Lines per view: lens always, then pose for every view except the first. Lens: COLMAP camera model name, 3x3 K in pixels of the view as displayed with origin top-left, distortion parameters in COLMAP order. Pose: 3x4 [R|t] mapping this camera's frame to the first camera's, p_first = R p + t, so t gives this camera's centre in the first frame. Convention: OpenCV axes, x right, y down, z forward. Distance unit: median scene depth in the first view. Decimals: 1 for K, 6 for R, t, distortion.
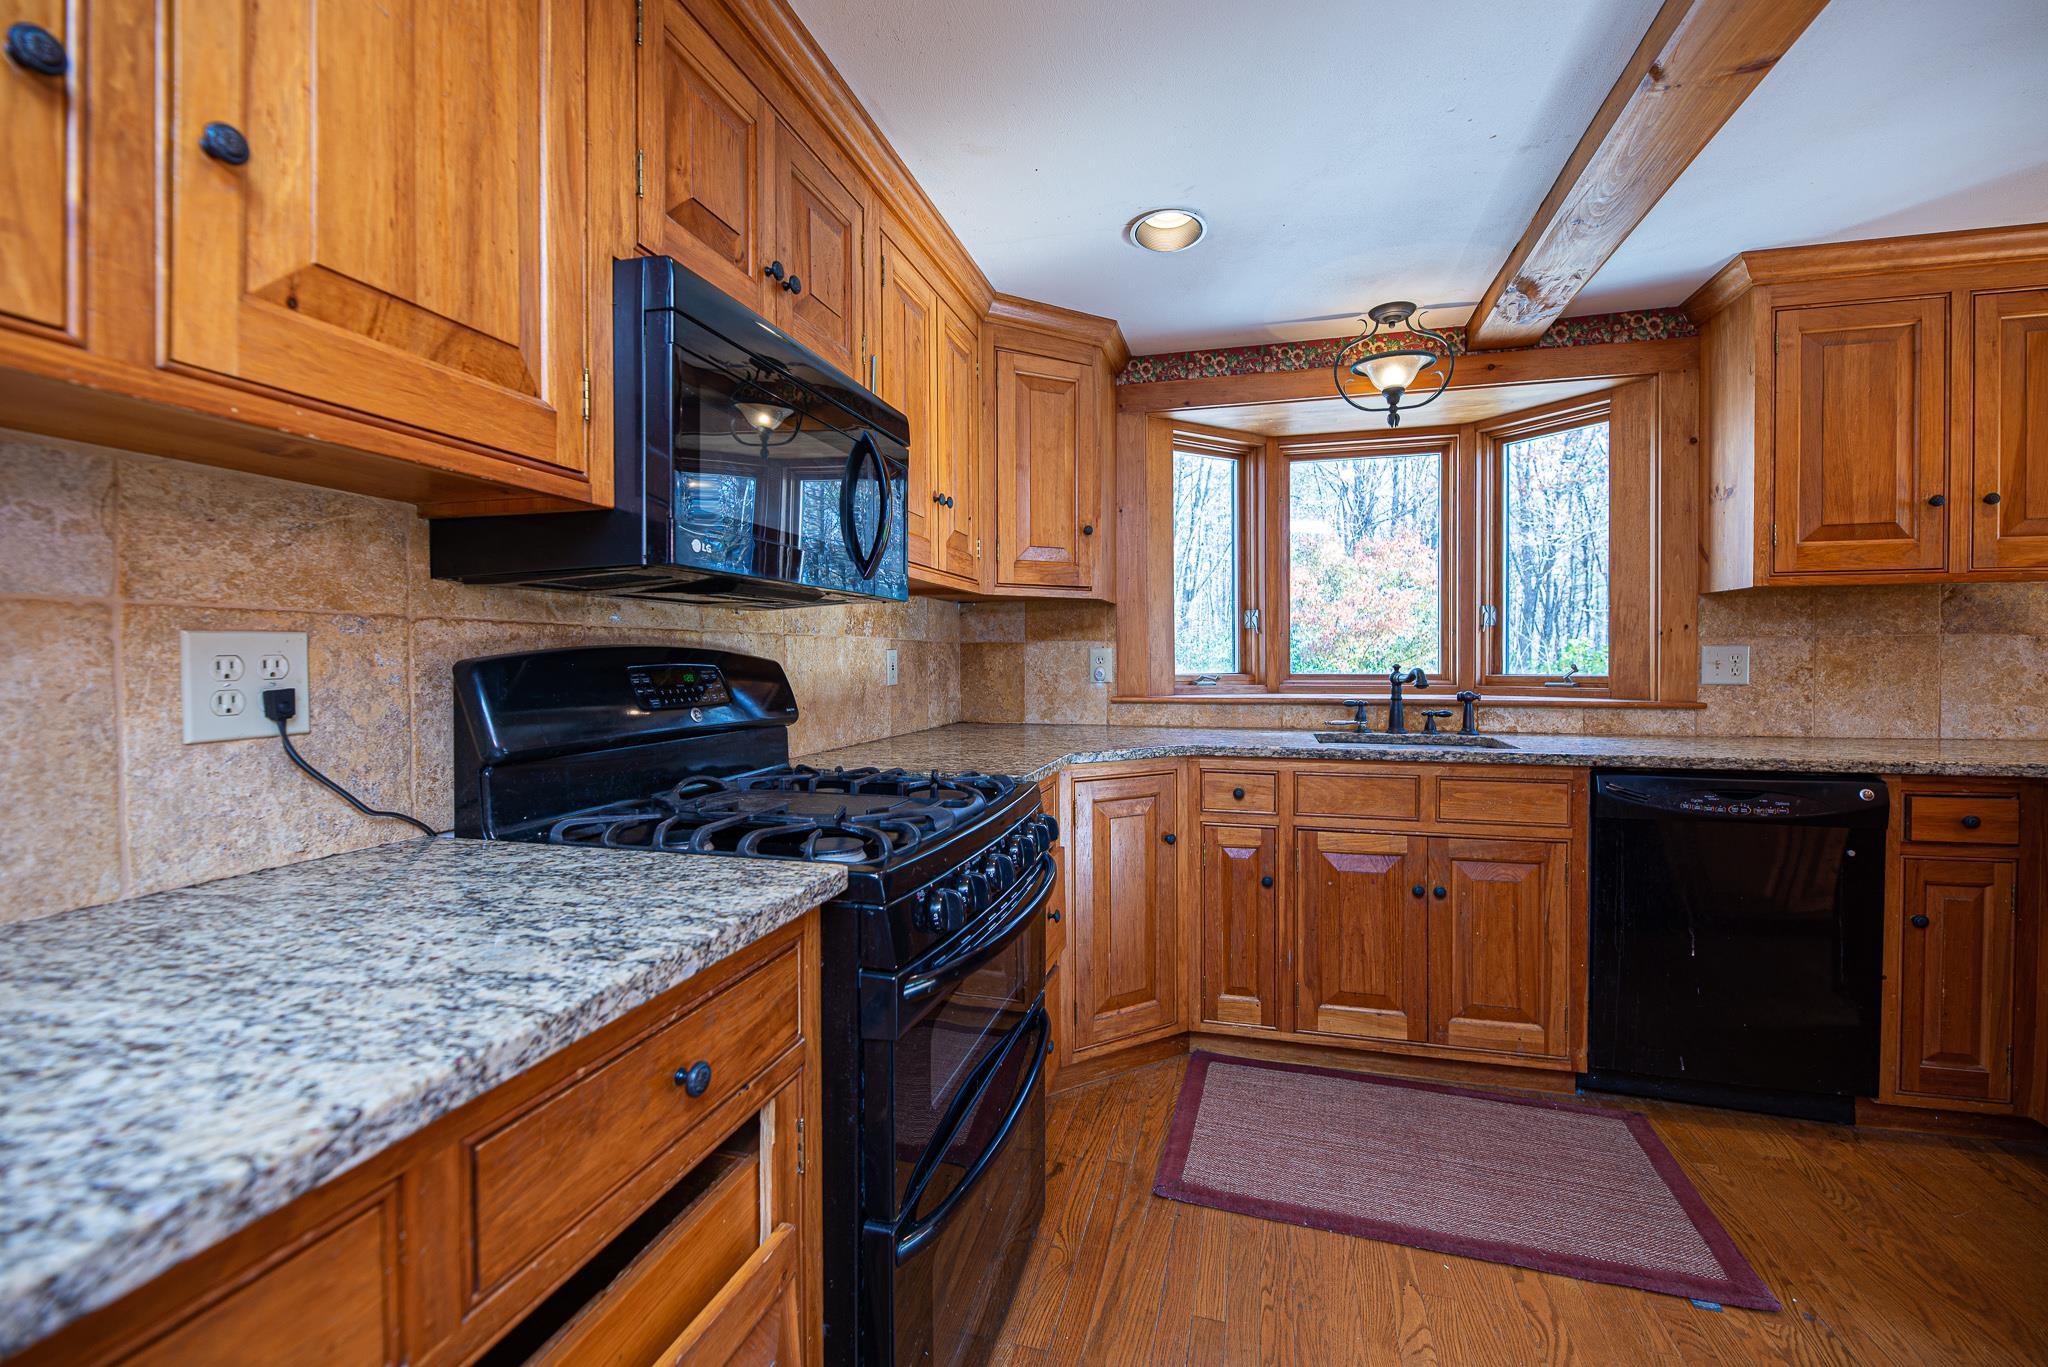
lens RADIAL K [[841.6, 0, 1030.8], [0, 841.6, 662.0], [0, 0, 1]] dist [-0.000024, -0.000074]
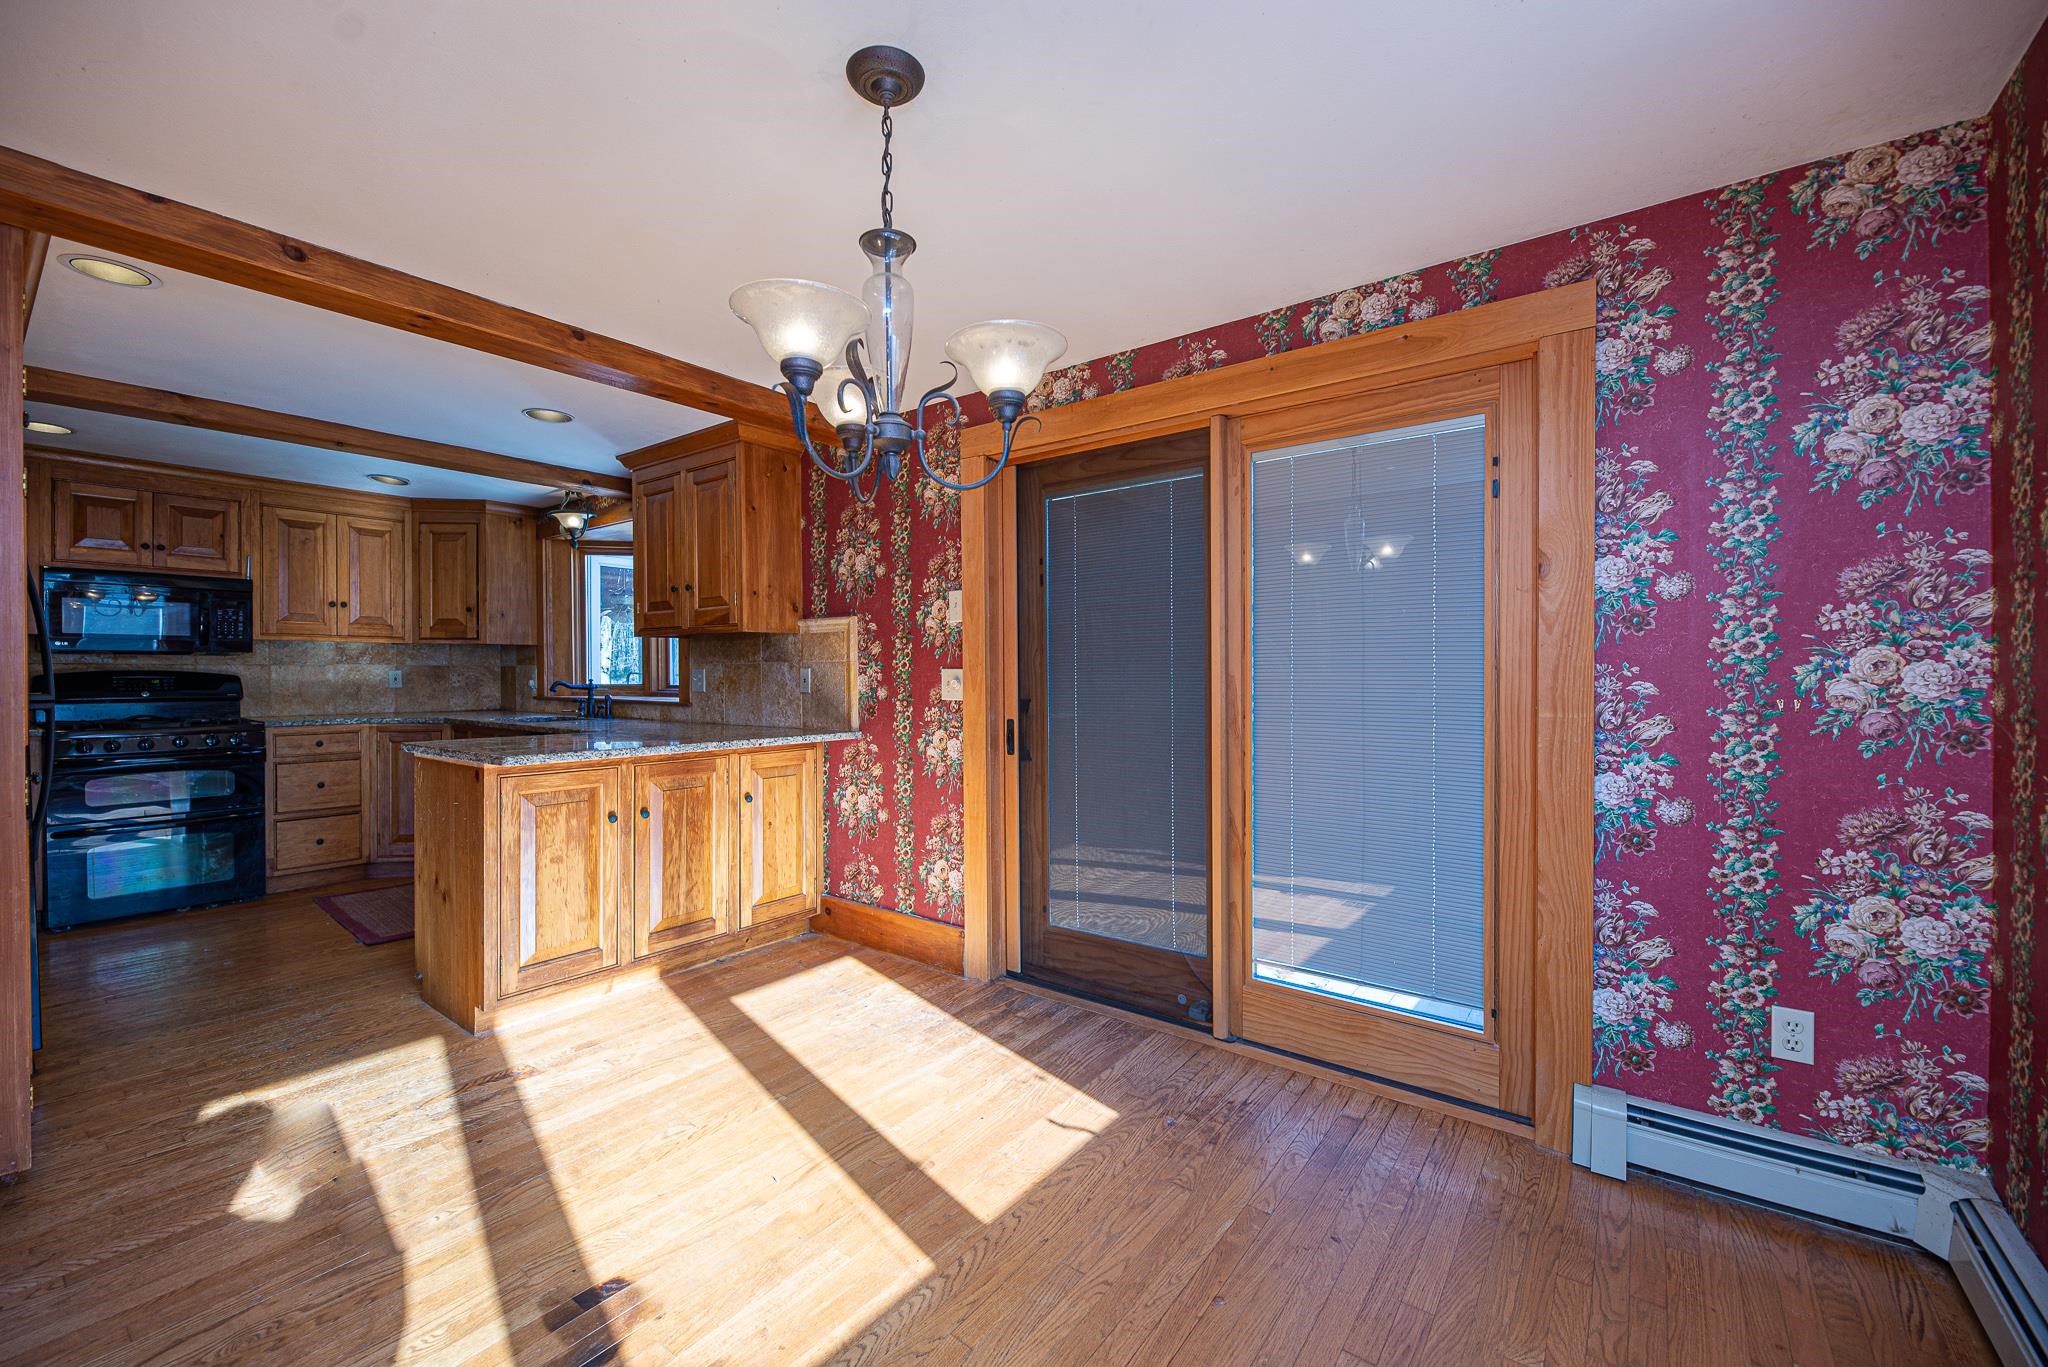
lens RADIAL K [[823.0, 0, 1021.5], [0, 823.0, 679.9], [0, 0, 1]] dist [-0.000497, -0.000616]
pose [[0.924973, 0.002822, -0.380023, 5.199284], [-0.002230, 0.999996, 0.001997, 0.002030], [0.380026, -0.000999, 0.924975, -0.731750]]
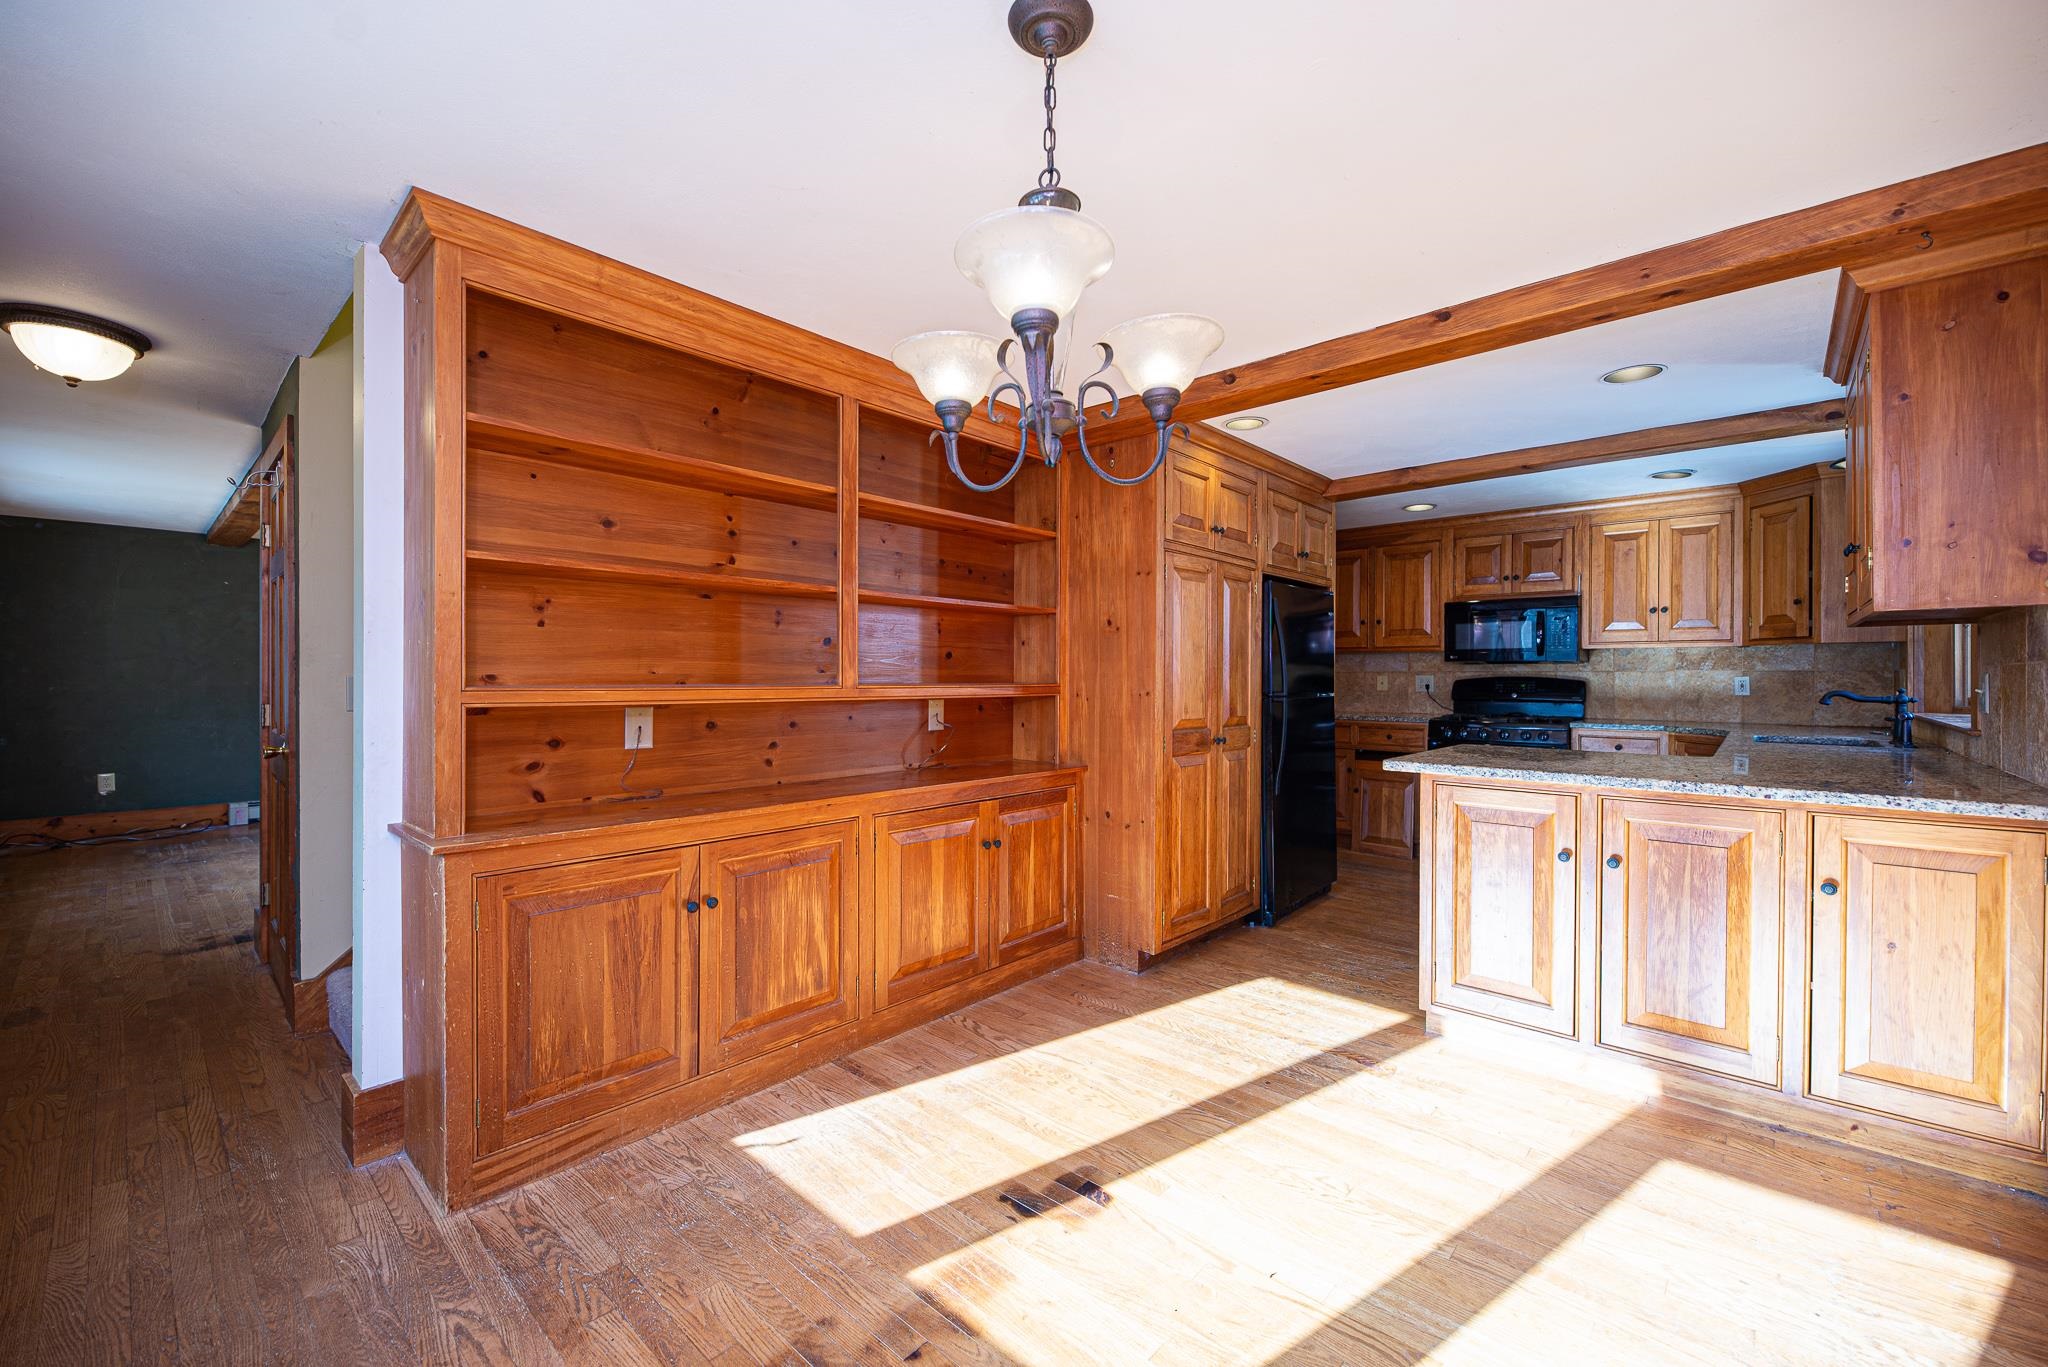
lens RADIAL K [[823.0, 0, 1021.5], [0, 823.0, 679.9], [0, 0, 1]] dist [-0.000497, -0.000616]
pose [[-0.458762, 0.002363, -0.888556, 5.611090], [-0.008208, 0.999943, 0.006897, -0.017150], [0.888521, 0.010457, -0.458716, 1.074369]]
